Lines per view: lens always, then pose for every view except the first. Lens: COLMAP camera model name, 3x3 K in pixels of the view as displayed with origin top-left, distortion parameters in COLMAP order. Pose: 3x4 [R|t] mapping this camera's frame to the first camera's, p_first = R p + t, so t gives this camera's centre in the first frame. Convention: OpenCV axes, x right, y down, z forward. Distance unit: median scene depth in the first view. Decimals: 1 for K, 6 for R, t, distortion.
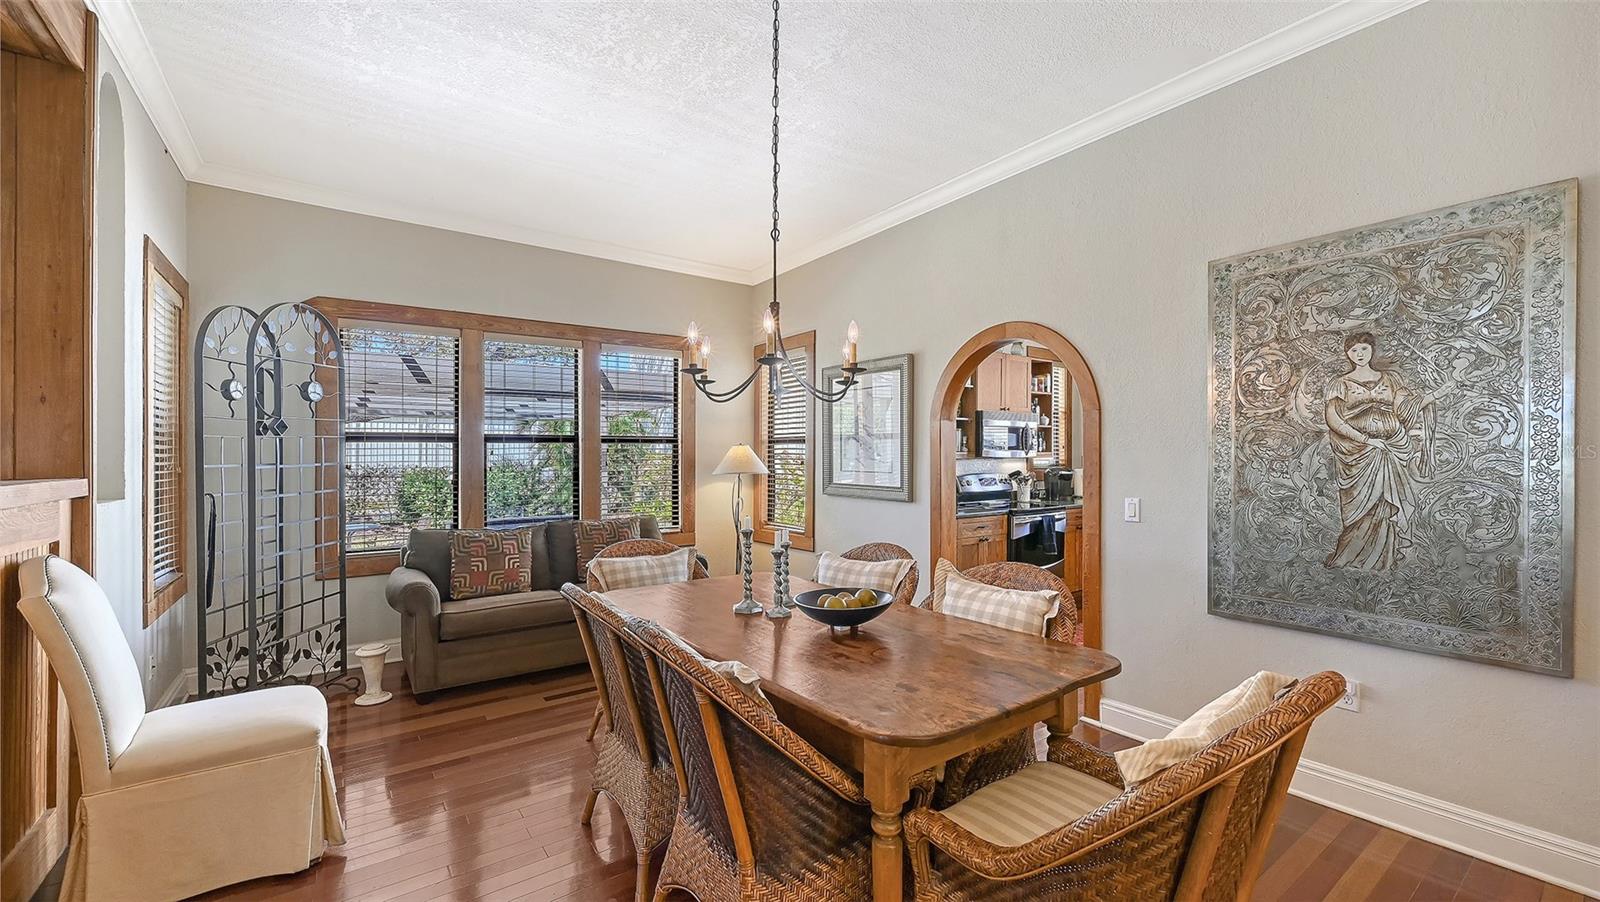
lens RADIAL K [[642.0, 0, 797.4], [0, 642.0, 470.2], [0, 0, 1]] dist [-0.001734, 0.000385]
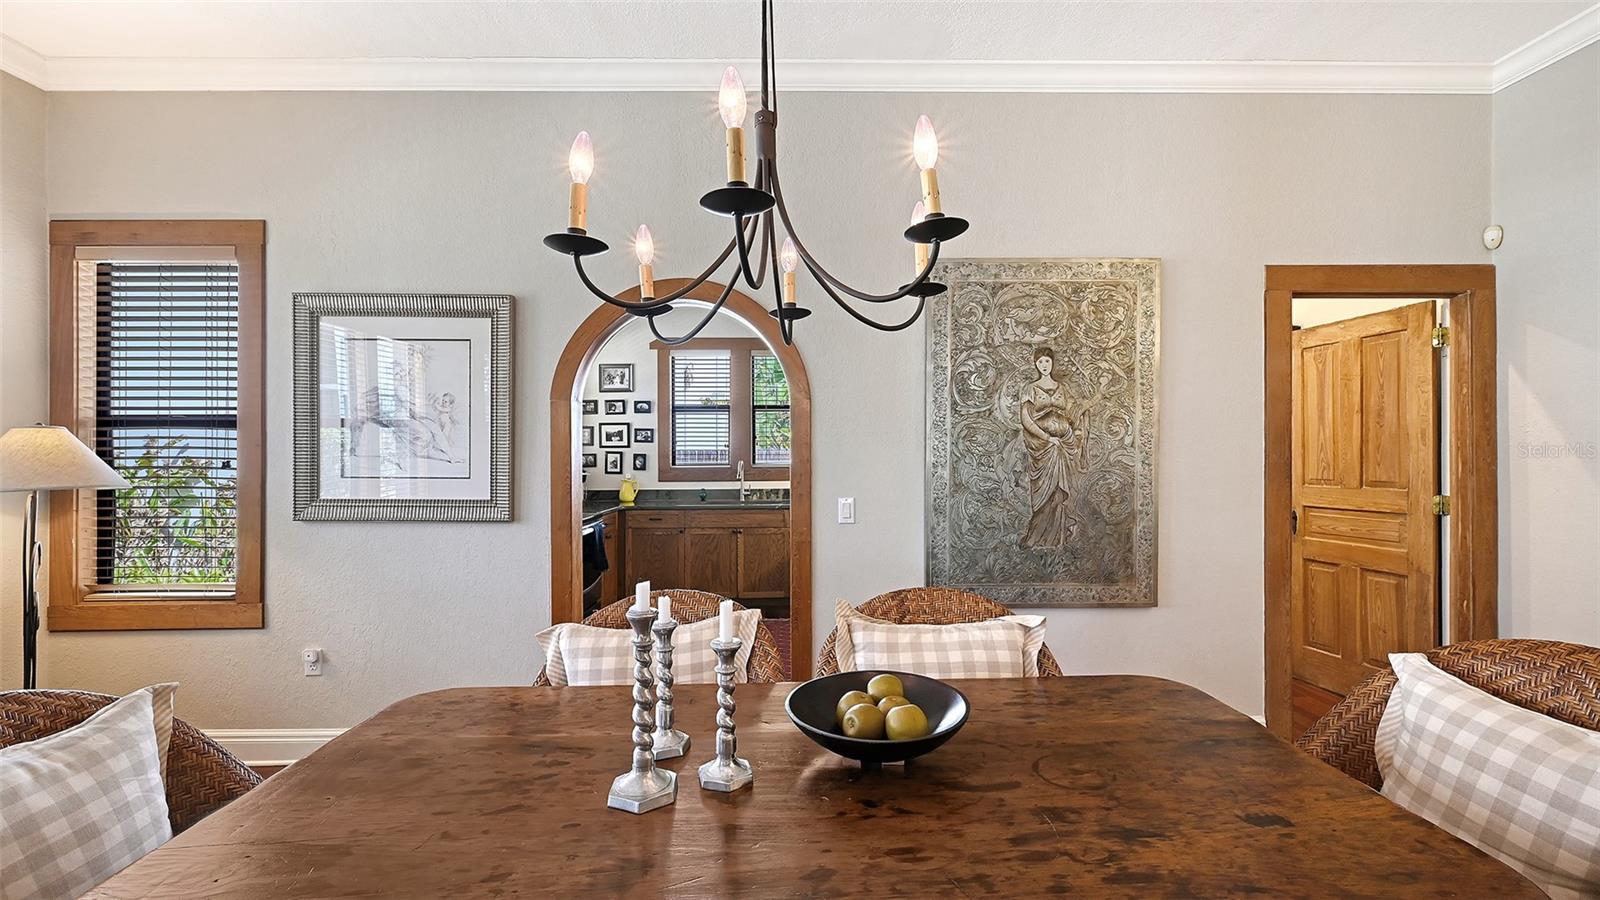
lens RADIAL K [[674.5, 0, 802.4], [0, 674.5, 465.2], [0, 0, 1]] dist [-0.003501, 0.000440]
pose [[0.569305, -0.010961, 0.822054, -0.355942], [0.018681, 0.999825, 0.000394, -0.005026], [-0.821914, 0.015132, 0.569410, 0.584171]]
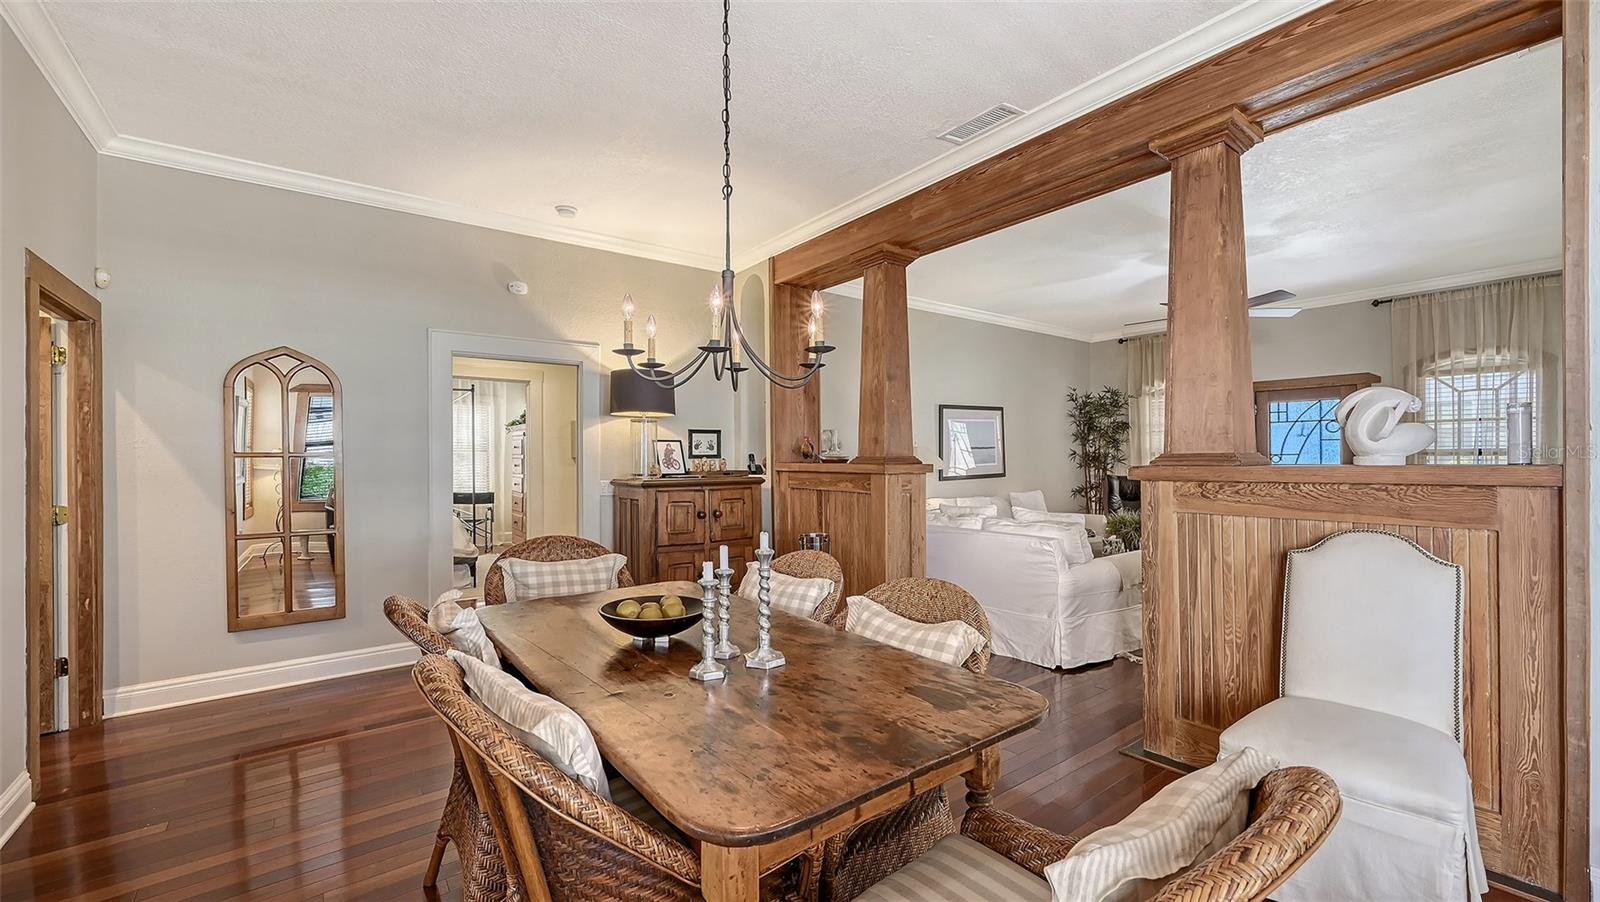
lens RADIAL K [[642.0, 0, 804.0], [0, 642.0, 465.7], [0, 0, 1]] dist [-0.001734, 0.000385]
pose [[-0.999388, 0.013626, -0.032228, -0.095302], [0.012699, 0.999504, 0.028806, -0.020437], [0.032605, 0.028379, -0.999065, 1.548933]]
